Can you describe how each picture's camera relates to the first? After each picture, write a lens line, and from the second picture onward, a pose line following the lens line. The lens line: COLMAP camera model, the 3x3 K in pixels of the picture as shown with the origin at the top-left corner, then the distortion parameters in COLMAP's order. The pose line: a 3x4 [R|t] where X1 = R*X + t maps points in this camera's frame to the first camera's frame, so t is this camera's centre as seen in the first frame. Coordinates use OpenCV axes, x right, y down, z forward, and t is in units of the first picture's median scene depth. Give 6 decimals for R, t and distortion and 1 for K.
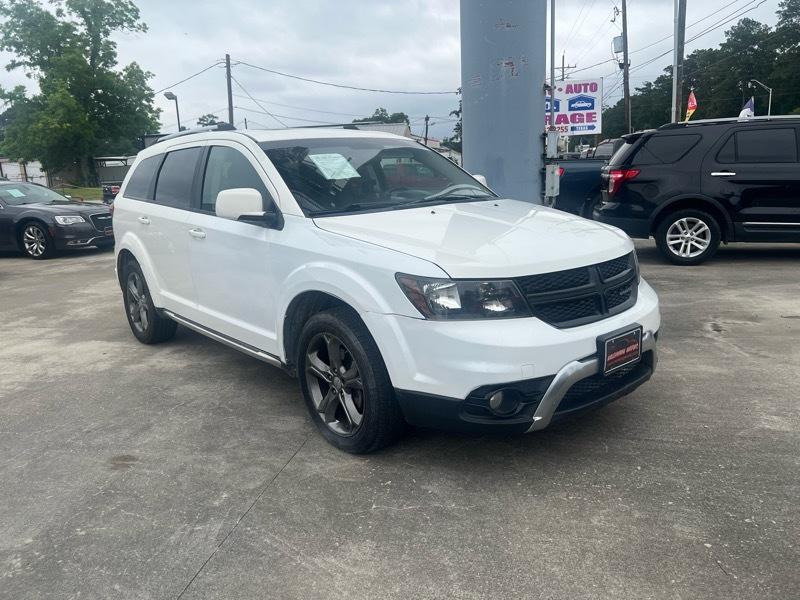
lens RADIAL K [[610.7, 0, 406.3], [0, 610.7, 303.3], [0, 0, 1]] dist [0.037536, -0.046115]
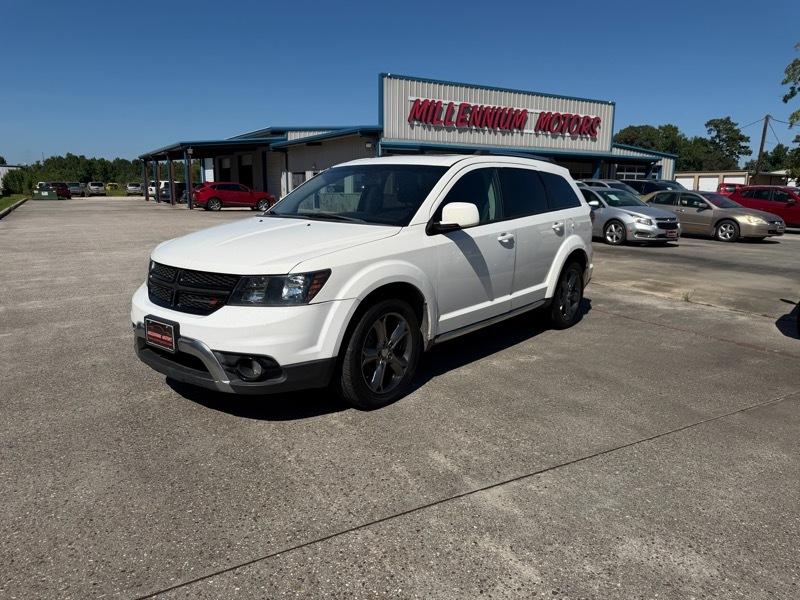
lens RADIAL K [[573.0, 0, 392.9], [0, 573.0, 300.6], [0, 0, 1]] dist [0.095092, -0.123768]
pose [[0.147039, 0.232947, -0.961309, 1.273676], [-0.231880, 0.952908, 0.195443, -0.277729], [0.961567, 0.194171, 0.194130, 0.982742]]
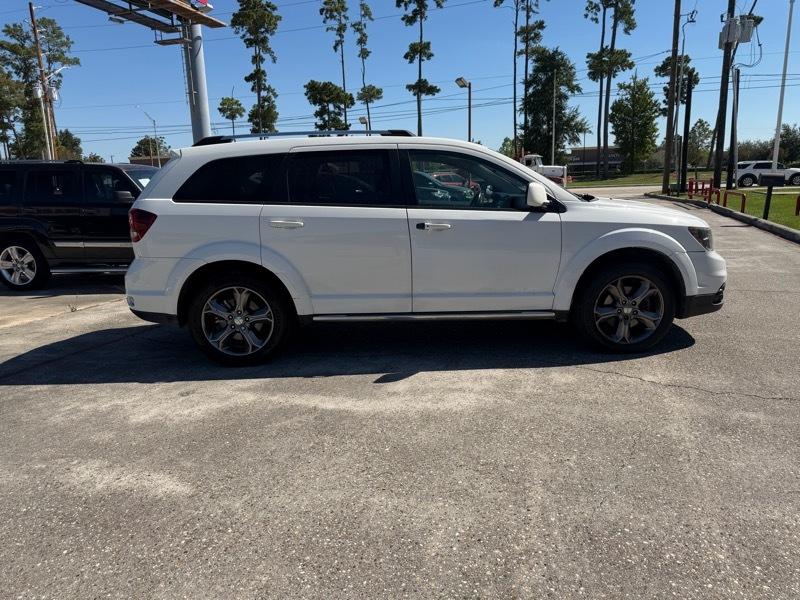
lens RADIAL K [[583.1, 0, 399.9], [0, 583.1, 297.7], [0, 0, 1]] dist [0.008831, -0.003266]
pose [[0.644929, -0.128984, 0.753279, -1.352237], [0.168111, 0.985456, 0.024809, -0.022074], [-0.745523, 0.110635, 0.657233, 0.404931]]
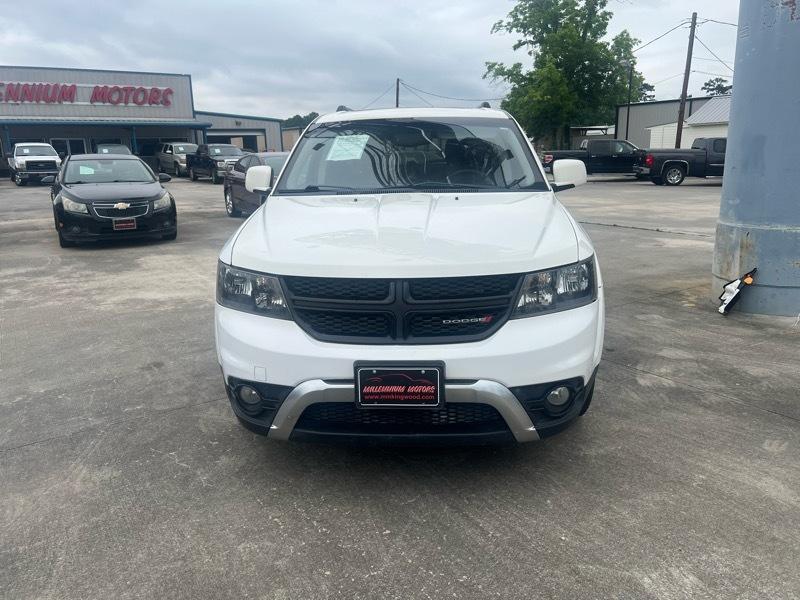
lens RADIAL K [[621.2, 0, 400.0], [0, 621.2, 300.0], [0, 0, 1]] dist [0.012917, -0.007243]
pose [[0.714306, 0.186883, -0.674420, 0.712226], [-0.159734, 0.981785, 0.102874, -0.098172], [0.681361, 0.034244, 0.731146, 0.316283]]
